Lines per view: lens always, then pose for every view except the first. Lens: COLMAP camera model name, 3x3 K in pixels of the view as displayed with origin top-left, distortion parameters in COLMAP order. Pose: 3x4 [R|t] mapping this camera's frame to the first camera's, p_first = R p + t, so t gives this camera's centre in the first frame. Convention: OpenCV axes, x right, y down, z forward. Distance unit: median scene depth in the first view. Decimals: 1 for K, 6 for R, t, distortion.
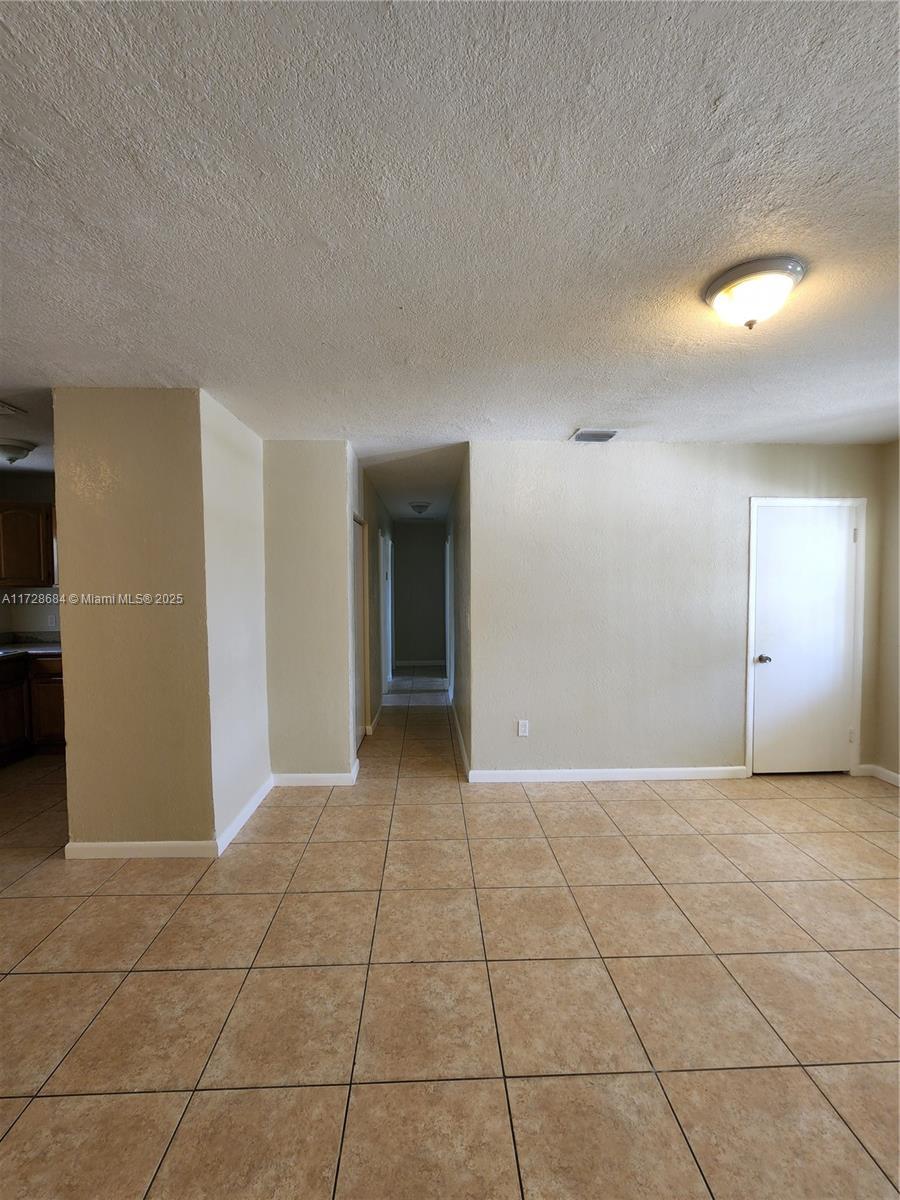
lens RADIAL K [[490.5, 0, 445.0], [0, 490.5, 598.9], [0, 0, 1]] dist [-0.008283, -0.000191]
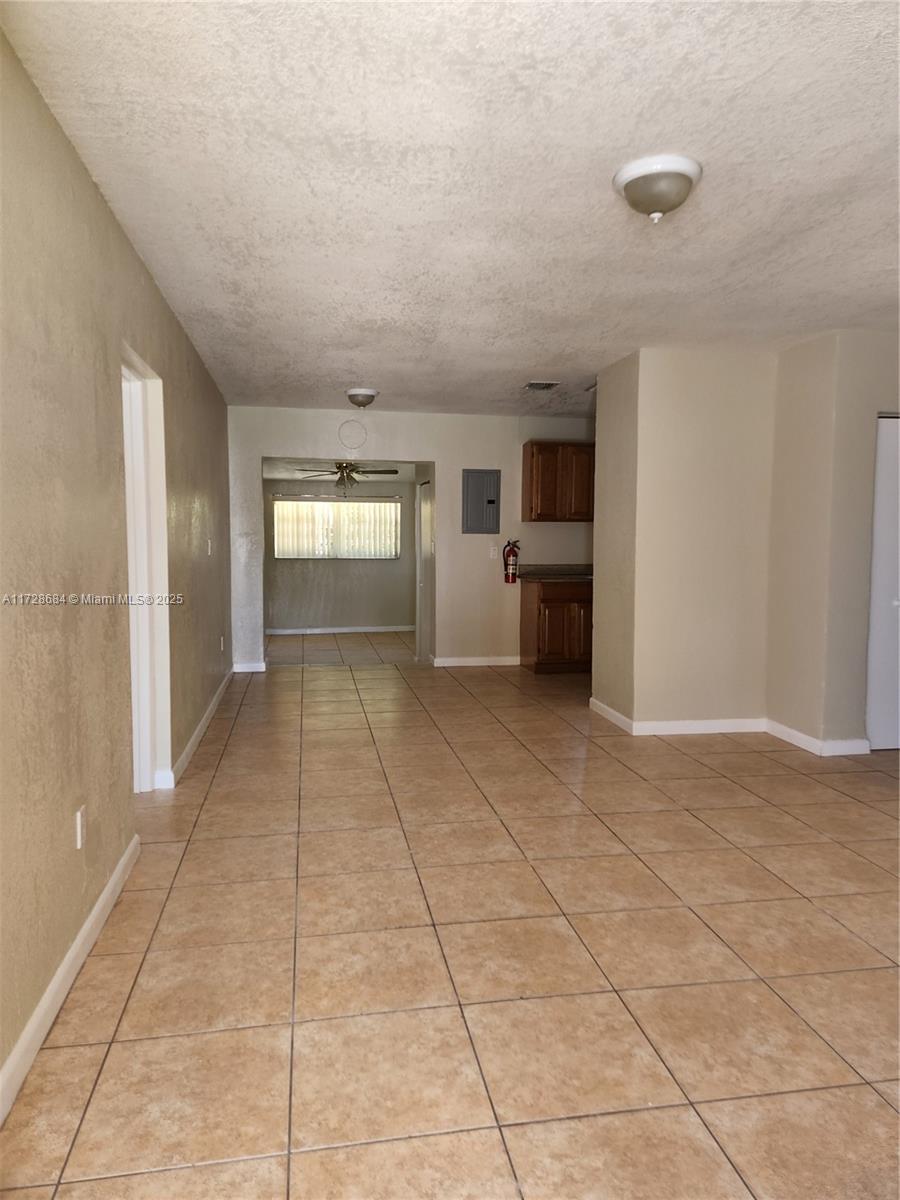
lens RADIAL K [[810.2, 0, 448.8], [0, 810.2, 600.5], [0, 0, 1]] dist [0.009476, 0.002026]
pose [[0.134854, 0.081357, -0.987520, 1.820609], [-0.042533, 0.996180, 0.076262, 0.073204], [0.989952, 0.031718, 0.137799, 0.325476]]
